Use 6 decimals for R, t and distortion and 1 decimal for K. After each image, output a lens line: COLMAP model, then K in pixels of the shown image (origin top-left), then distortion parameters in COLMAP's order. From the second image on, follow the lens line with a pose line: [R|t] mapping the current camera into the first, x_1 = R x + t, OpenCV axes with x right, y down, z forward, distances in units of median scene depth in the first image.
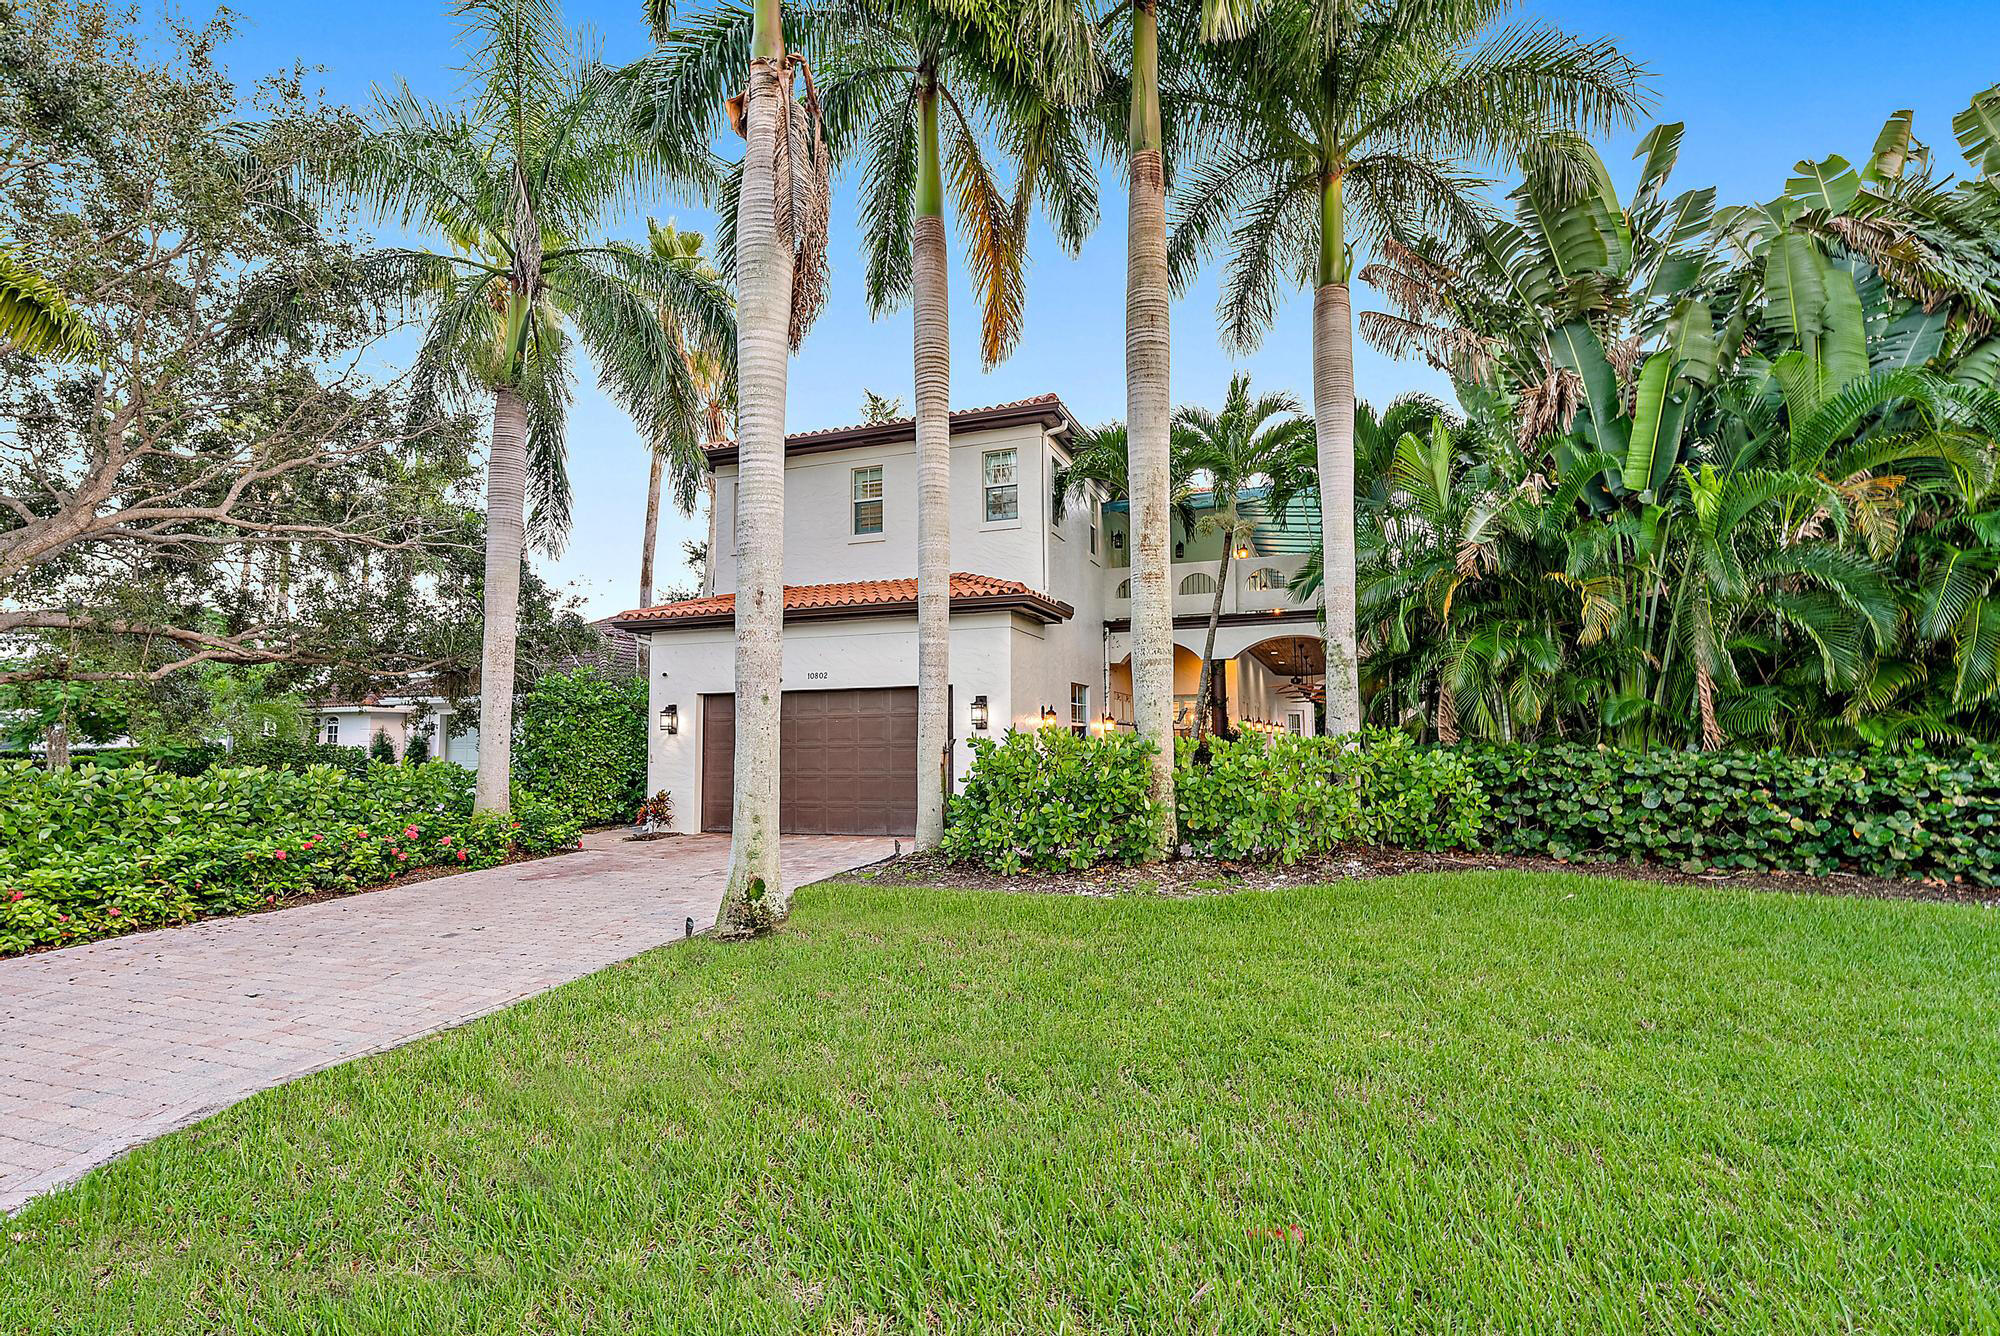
lens RADIAL K [[975.6, 0, 999.2], [0, 975.6, 658.7], [0, 0, 1]] dist [0.002389, -0.000606]
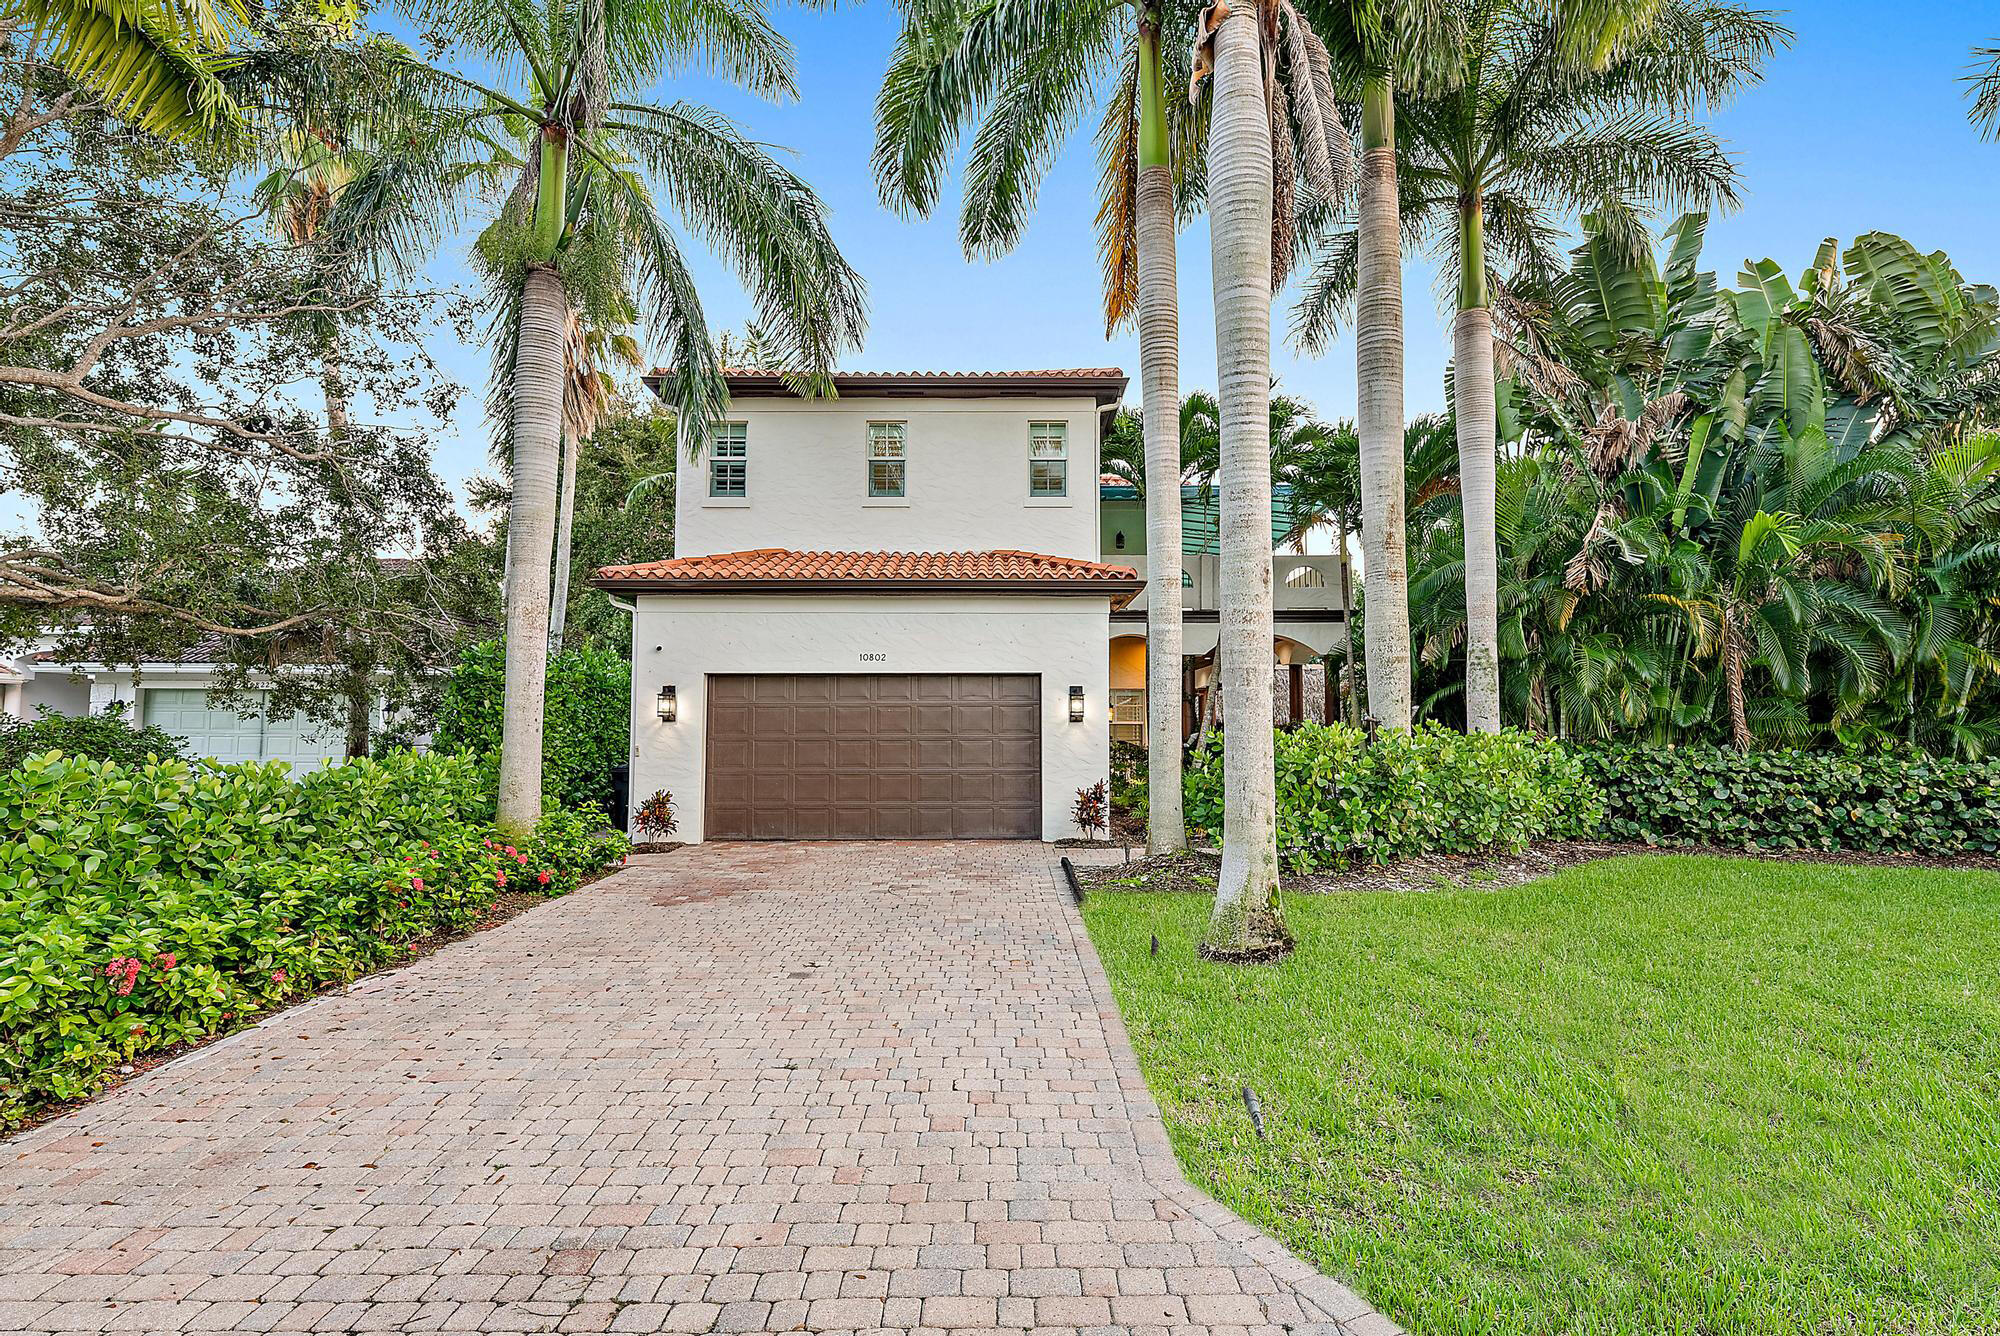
lens RADIAL K [[1028.9, 0, 1000.0], [0, 1028.9, 674.5], [0, 0, 1]] dist [0.001025, 0.001032]
pose [[0.932882, 0.034248, 0.358551, -0.501434], [-0.041807, 0.999037, 0.013348, 0.019526], [-0.357748, -0.027442, 0.933415, 0.132944]]
